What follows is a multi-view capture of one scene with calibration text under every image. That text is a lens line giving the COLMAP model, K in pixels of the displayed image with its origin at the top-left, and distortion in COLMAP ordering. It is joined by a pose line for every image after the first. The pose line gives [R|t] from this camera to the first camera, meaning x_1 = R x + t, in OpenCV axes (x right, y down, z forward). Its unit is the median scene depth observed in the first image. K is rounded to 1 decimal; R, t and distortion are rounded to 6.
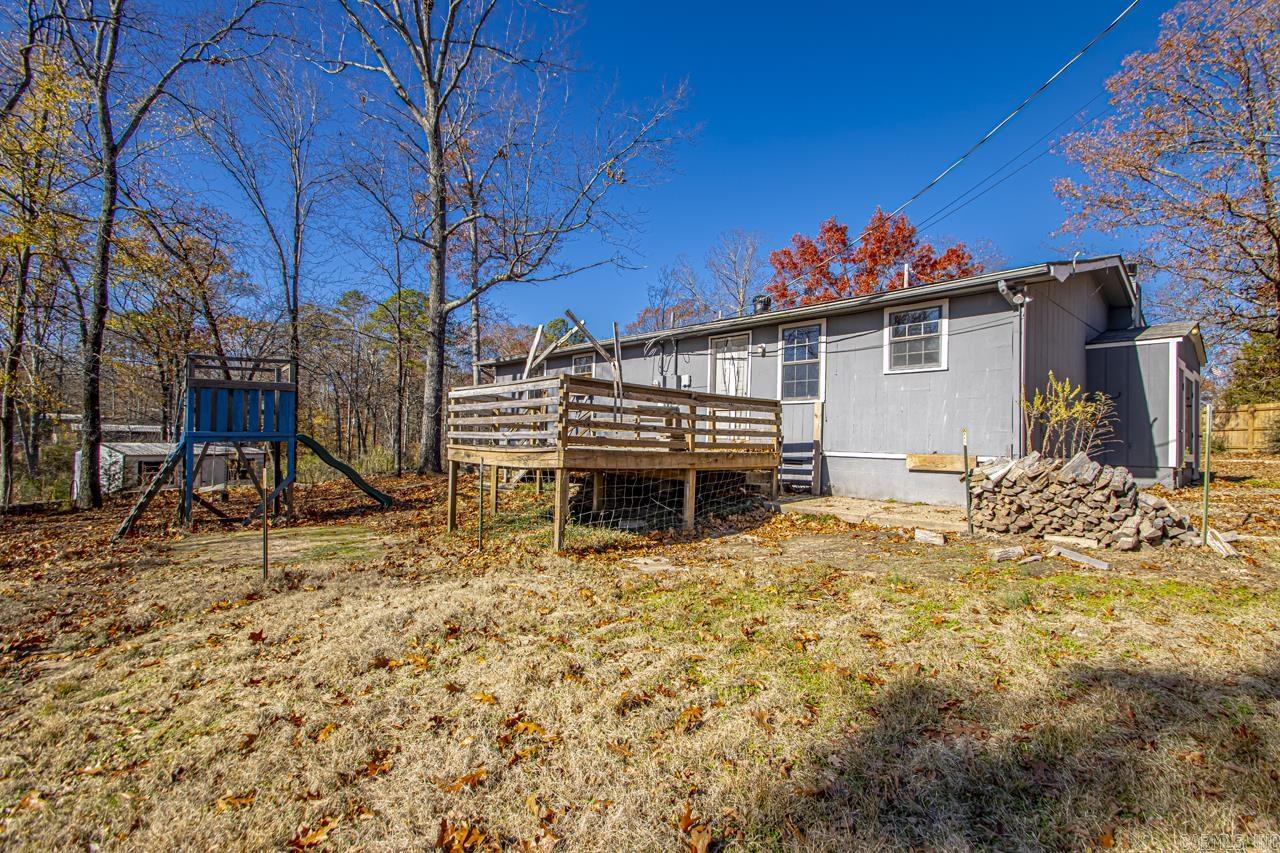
lens RADIAL K [[593.7, 0, 652.5], [0, 593.7, 428.4], [0, 0, 1]] dist [0.018448, -0.019260]
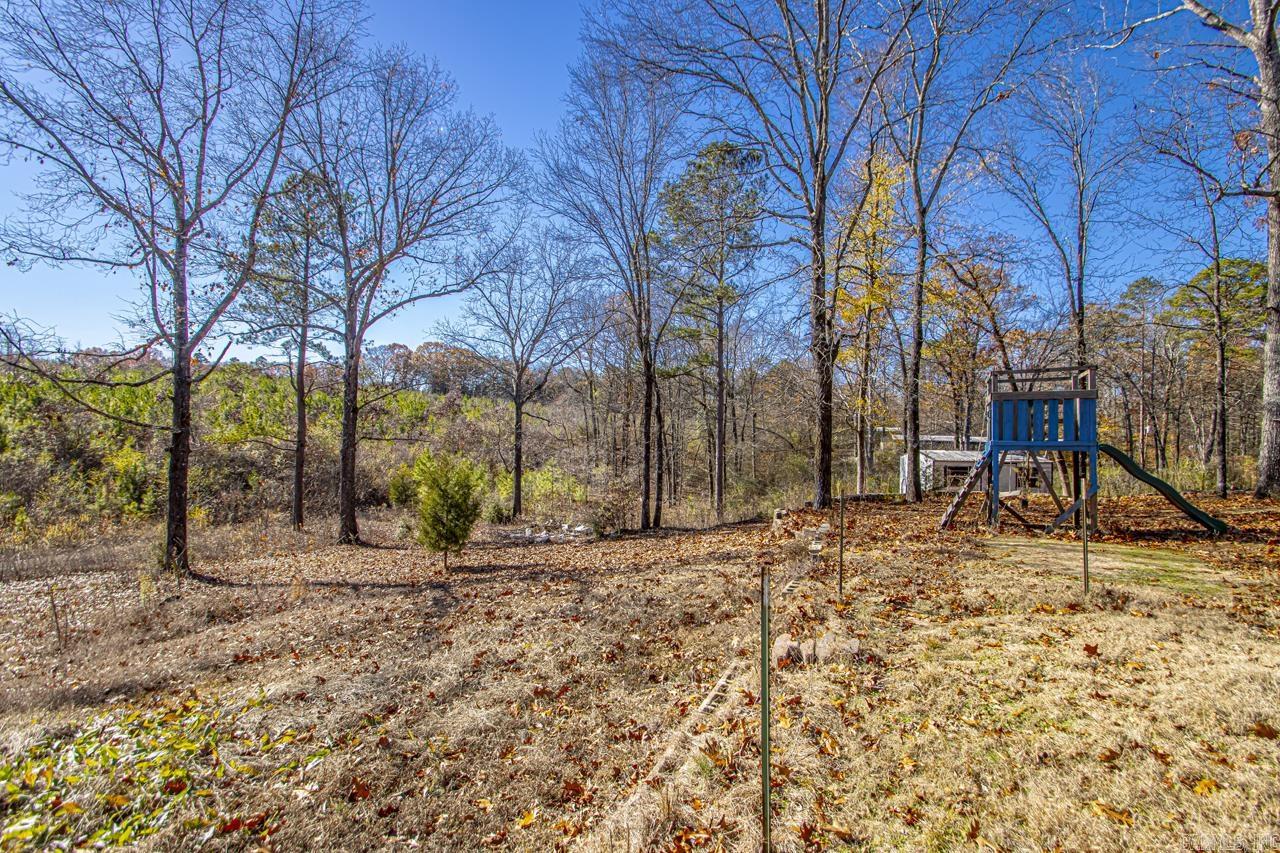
lens RADIAL K [[593.7, 0, 652.5], [0, 593.7, 428.4], [0, 0, 1]] dist [0.018448, -0.019260]
pose [[0.403539, -0.019476, -0.914755, -0.021488], [0.005470, 0.999807, -0.018874, -0.000502], [0.914946, 0.002613, 0.403568, -0.025250]]
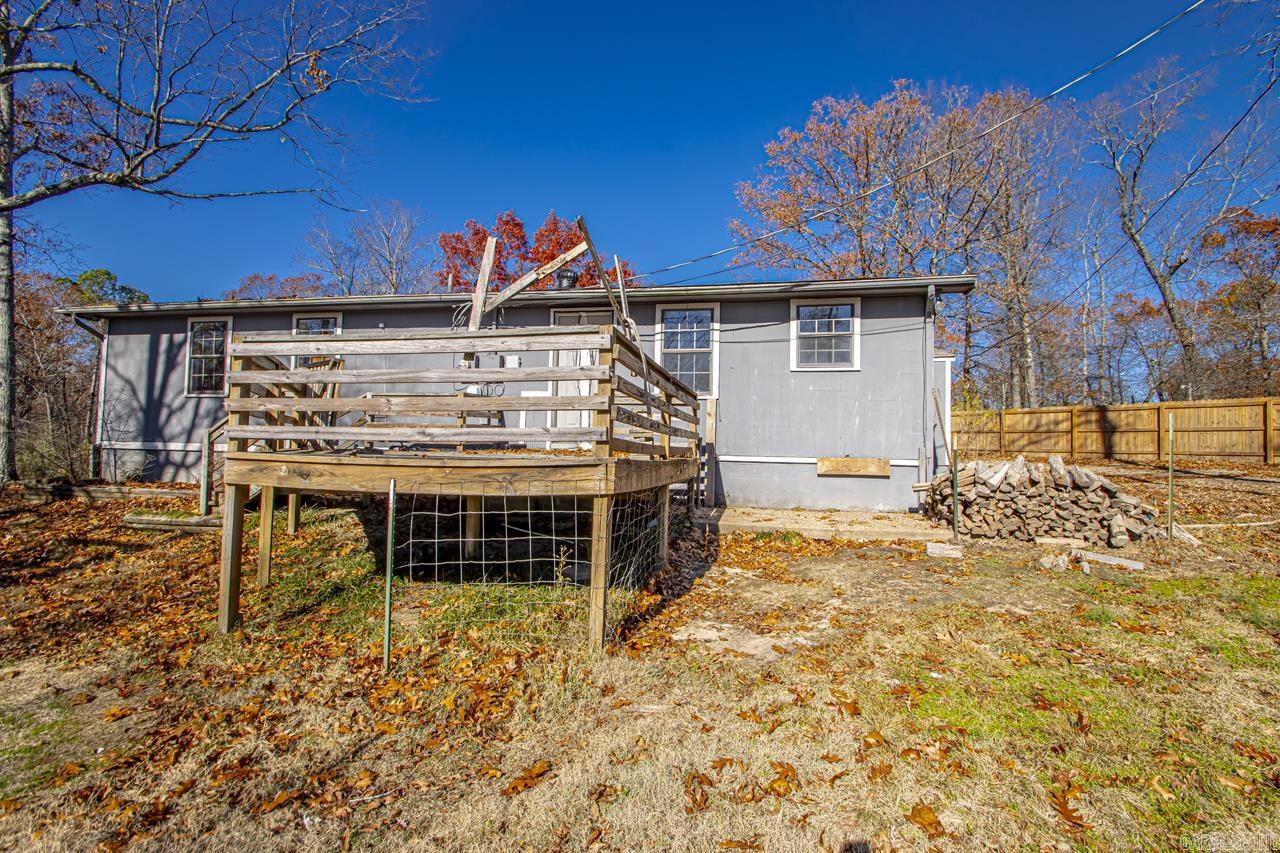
lens RADIAL K [[593.7, 0, 652.5], [0, 593.7, 428.4], [0, 0, 1]] dist [0.018448, -0.019260]
pose [[0.816108, 0.014228, 0.577724, -0.312956], [-0.013849, 0.999891, -0.005062, 0.004962], [-0.577733, -0.003869, 0.816216, 0.373715]]
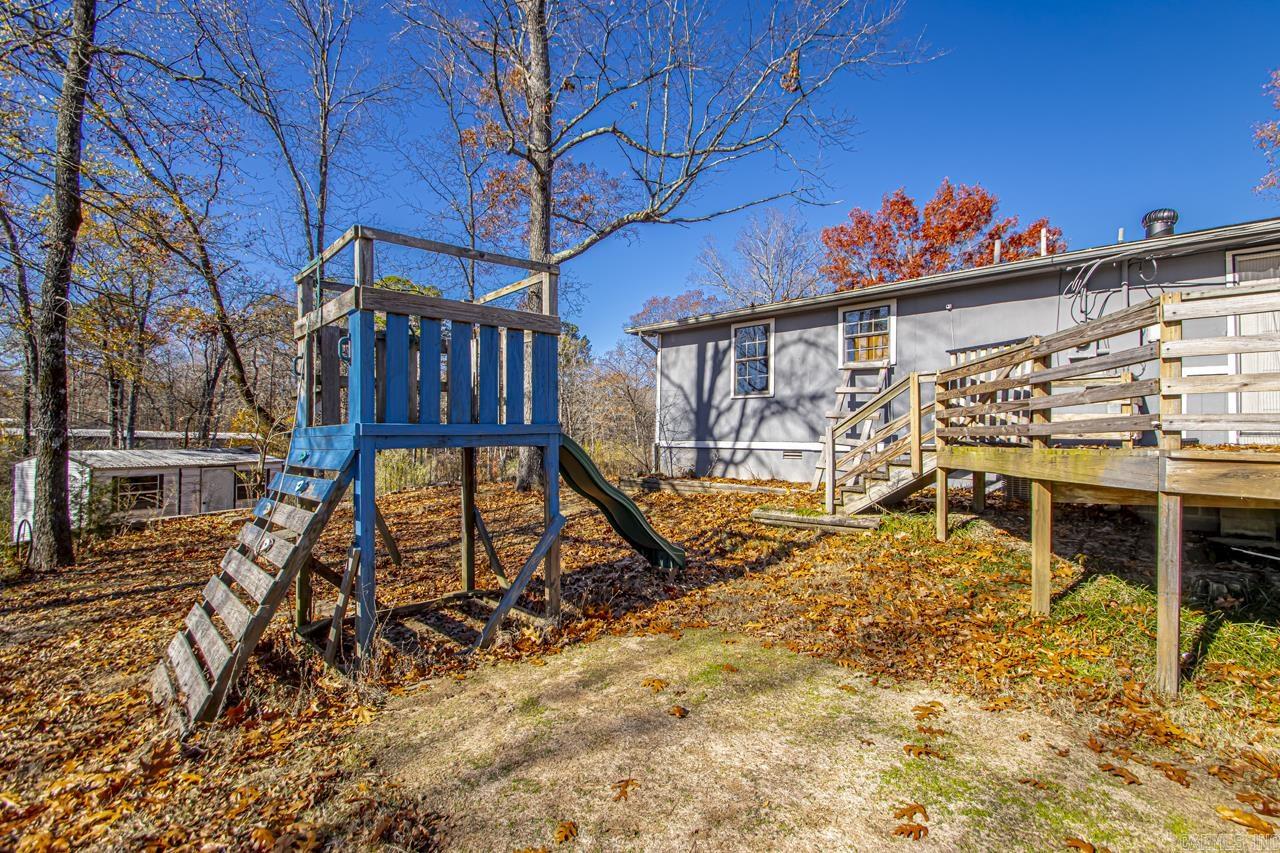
lens RADIAL K [[593.7, 0, 652.5], [0, 593.7, 428.4], [0, 0, 1]] dist [0.018448, -0.019260]
pose [[0.998155, -0.009490, 0.059963, -0.620686], [0.009431, 0.999955, 0.001269, 0.009405], [-0.059972, -0.000701, 0.998200, 0.609067]]
